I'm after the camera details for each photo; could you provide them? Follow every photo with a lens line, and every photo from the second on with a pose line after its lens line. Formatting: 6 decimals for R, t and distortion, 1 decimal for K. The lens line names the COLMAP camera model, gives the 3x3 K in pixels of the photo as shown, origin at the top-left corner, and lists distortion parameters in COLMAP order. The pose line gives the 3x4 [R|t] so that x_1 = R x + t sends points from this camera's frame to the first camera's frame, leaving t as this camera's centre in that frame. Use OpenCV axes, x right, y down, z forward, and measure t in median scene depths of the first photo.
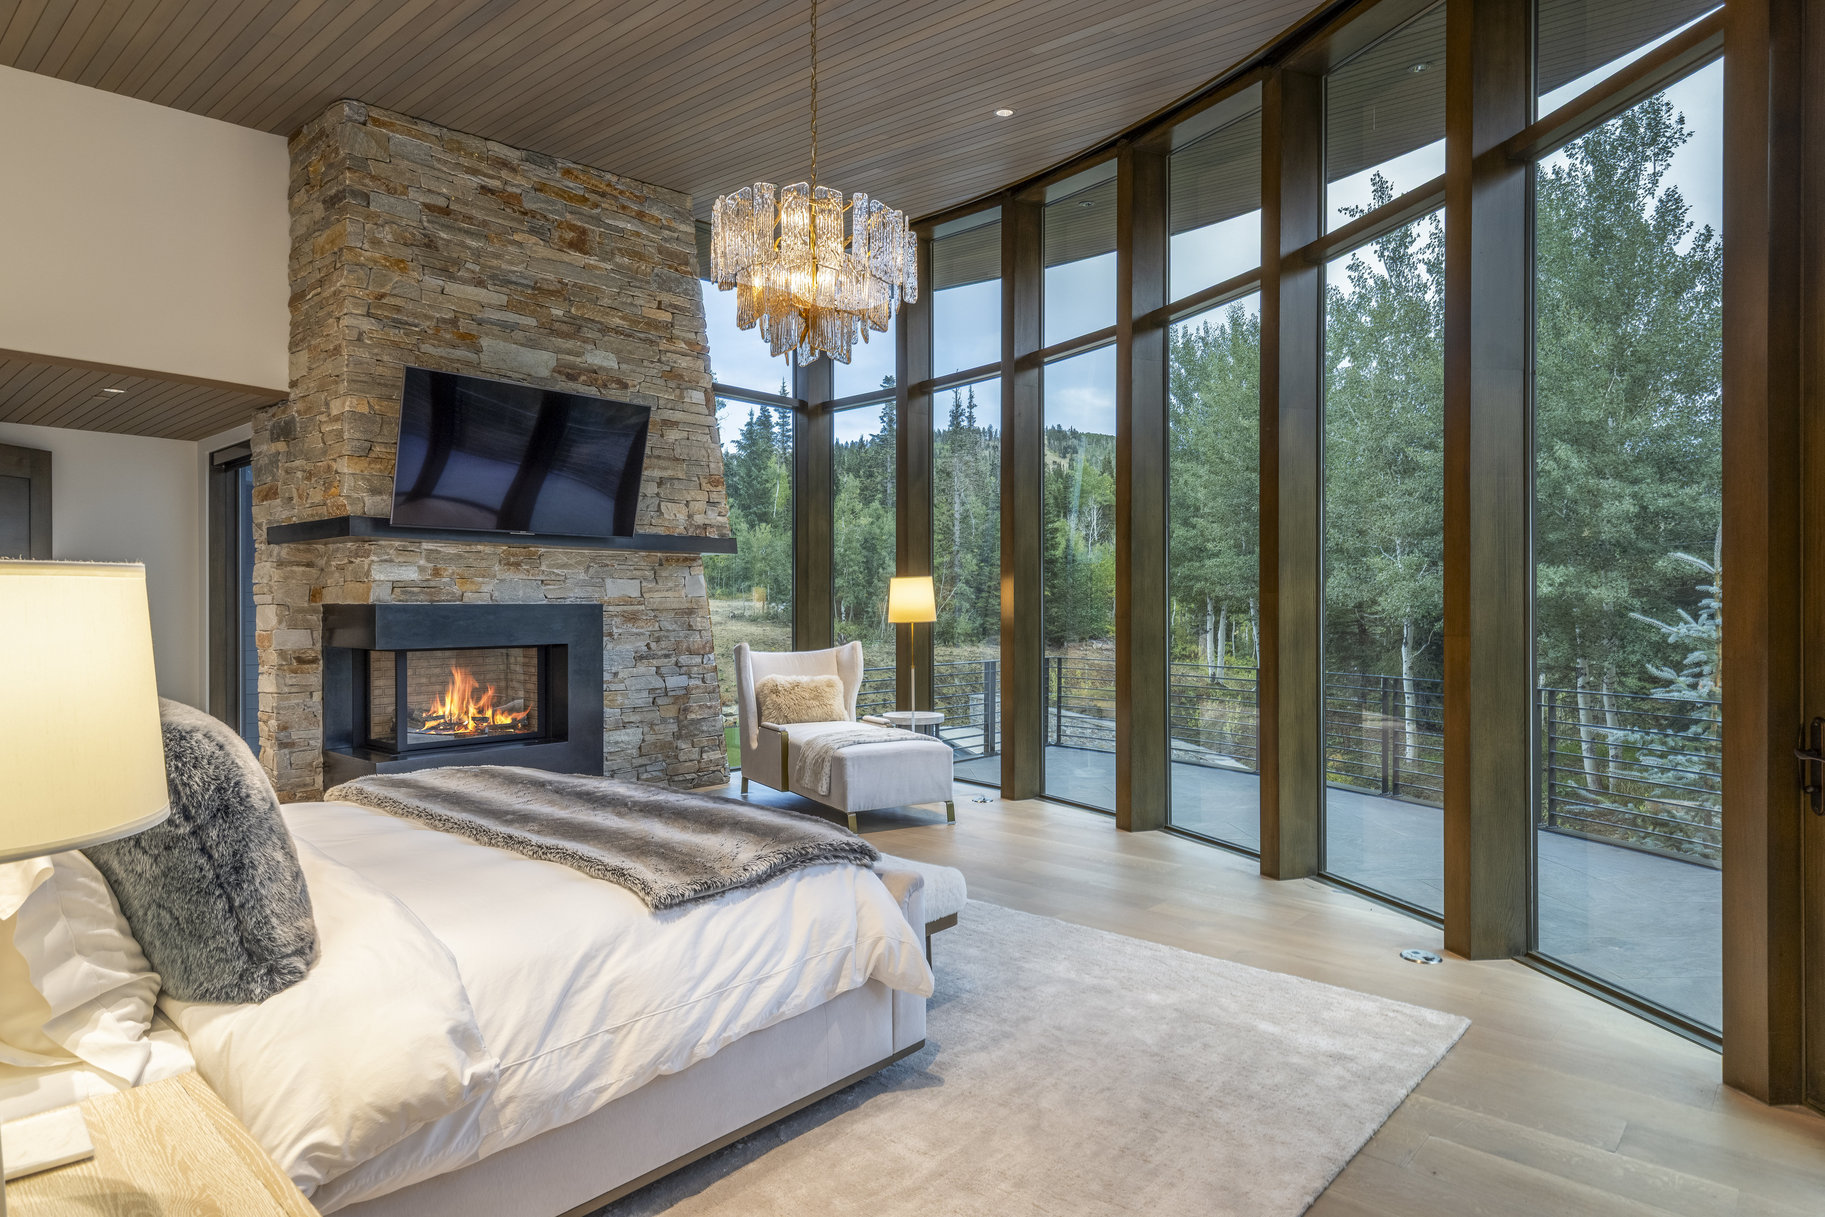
lens RADIAL K [[1020.8, 0, 912.5], [0, 1020.8, 608.5], [0, 0, 1]] dist [0.023634, 0.000194]
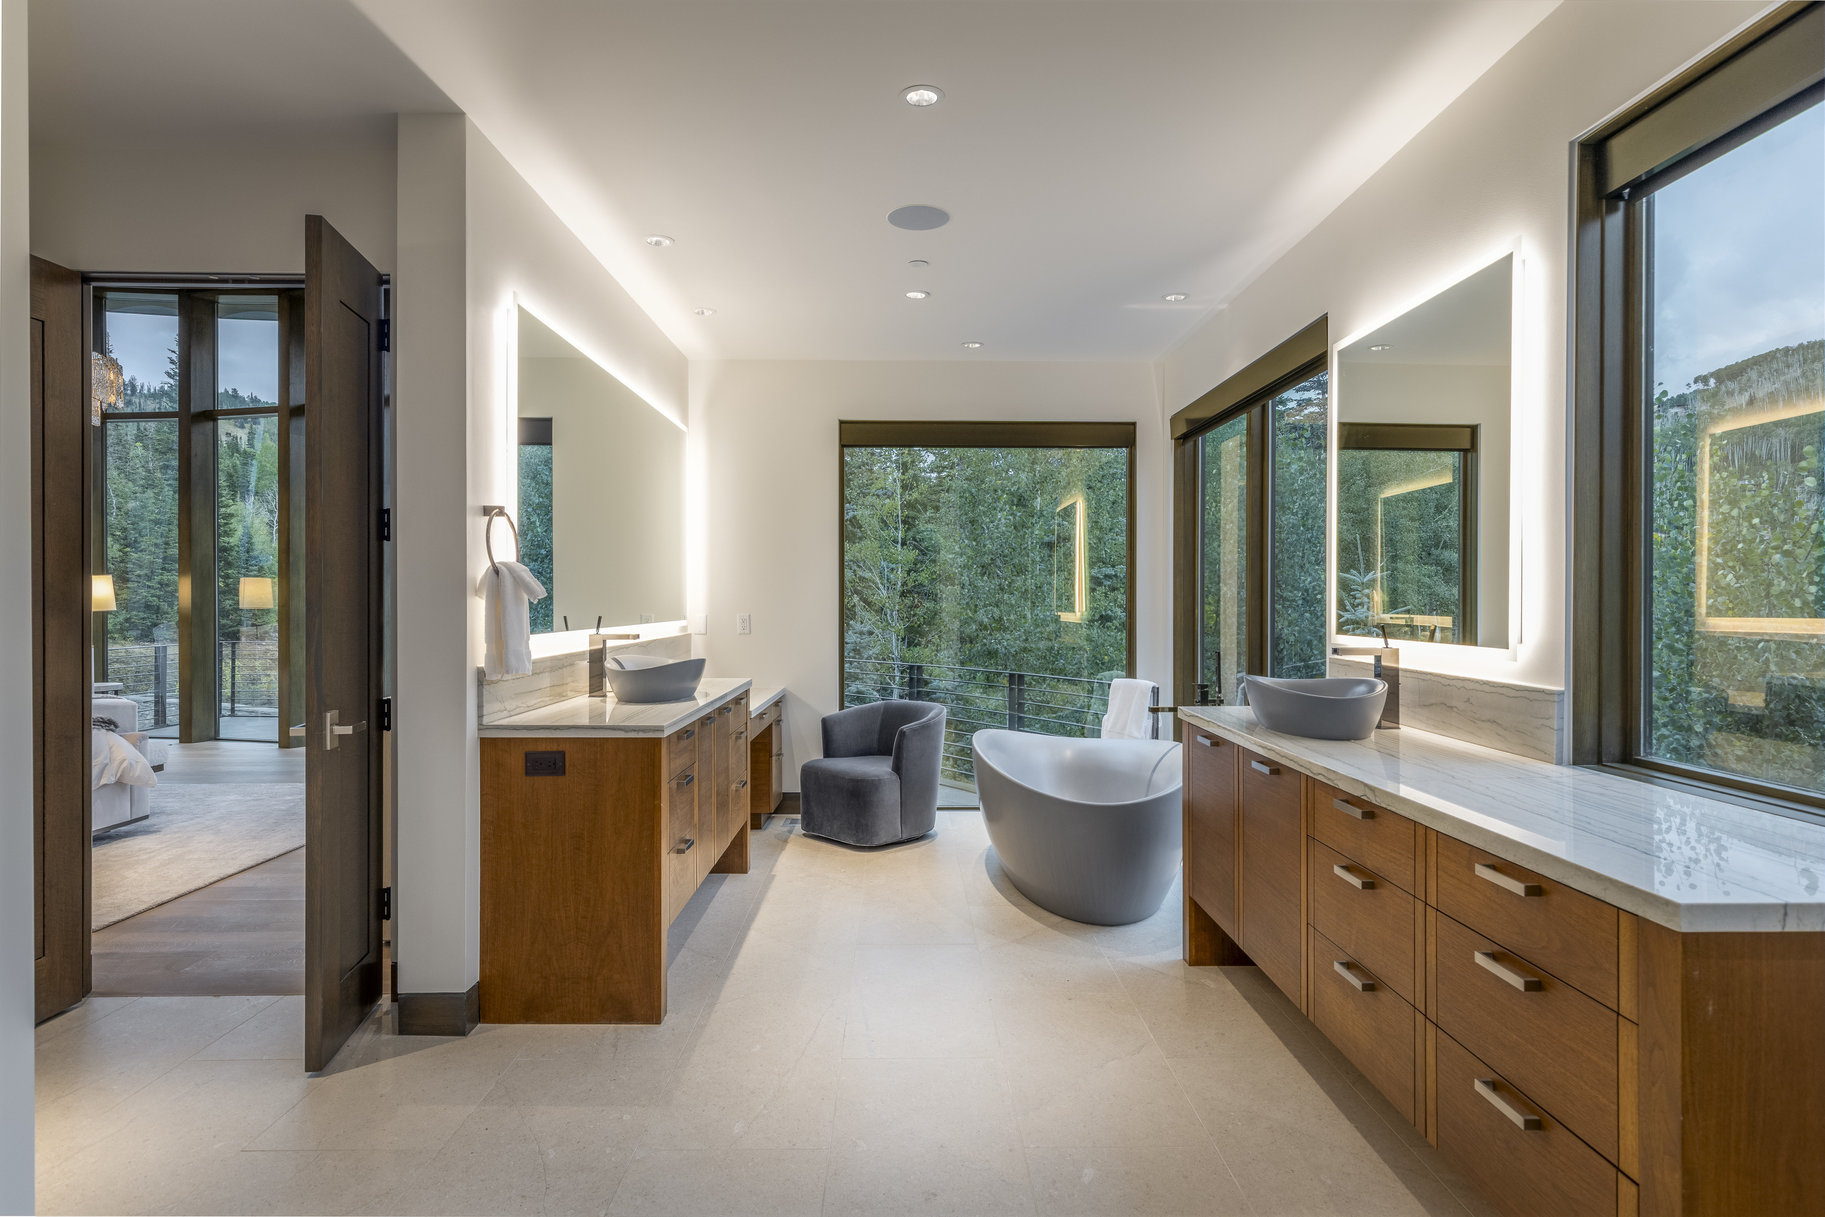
lens RADIAL K [[1020.8, 0, 912.5], [0, 1020.8, 608.5], [0, 0, 1]] dist [0.023634, 0.000194]
pose [[0.749281, 0.001692, 0.662250, -0.069981], [-0.005170, 0.999981, 0.003294, 0.000901], [-0.662232, -0.005892, 0.749276, -0.501923]]
